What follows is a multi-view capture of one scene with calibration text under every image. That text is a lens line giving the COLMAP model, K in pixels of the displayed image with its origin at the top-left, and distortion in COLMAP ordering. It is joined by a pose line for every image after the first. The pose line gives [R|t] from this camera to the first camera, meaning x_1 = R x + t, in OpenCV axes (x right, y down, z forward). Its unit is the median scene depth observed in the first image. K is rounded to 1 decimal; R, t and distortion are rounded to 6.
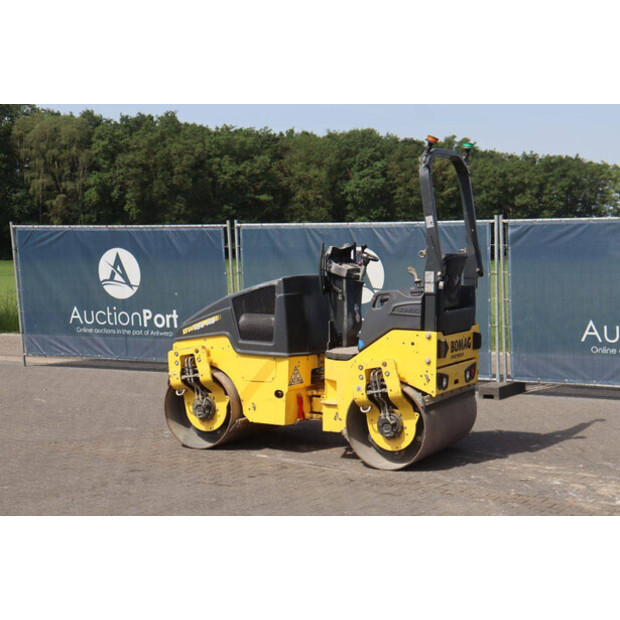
lens RADIAL K [[1181.4, 0, 310.0], [0, 1181.4, 310.0], [0, 0, 1]] dist [0.302593, 0.008523]
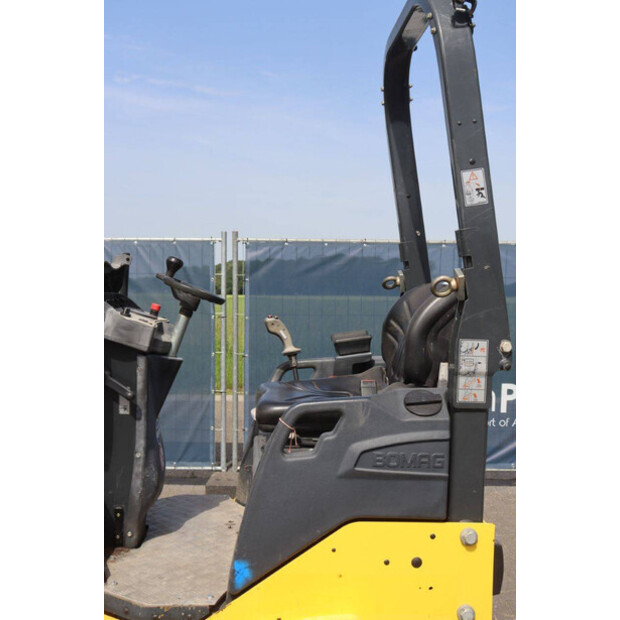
lens RADIAL K [[776.3, 0, 310.0], [0, 776.3, 310.0], [0, 0, 1]] dist [0.008120, 0.020112]
pose [[0.856468, -0.003505, 0.516189, -0.044789], [0.013305, 0.999795, -0.015287, -0.035368], [-0.516029, 0.019961, 0.856339, 0.779506]]
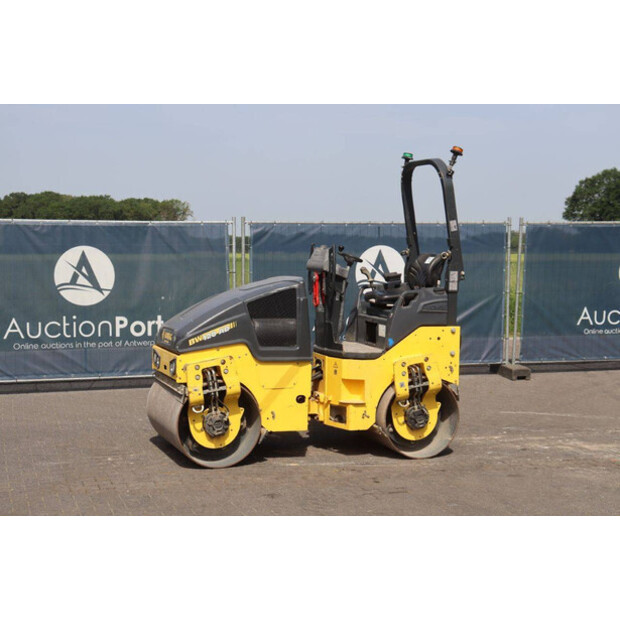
lens RADIAL K [[1118.3, 0, 310.0], [0, 1118.3, 310.0], [0, 0, 1]] dist [0.221470, 0.077200]
pose [[0.687244, -0.041466, 0.725243, -0.688461], [0.035762, 0.999090, 0.023235, -0.023849], [-0.725546, 0.009968, 0.688101, 0.357152]]
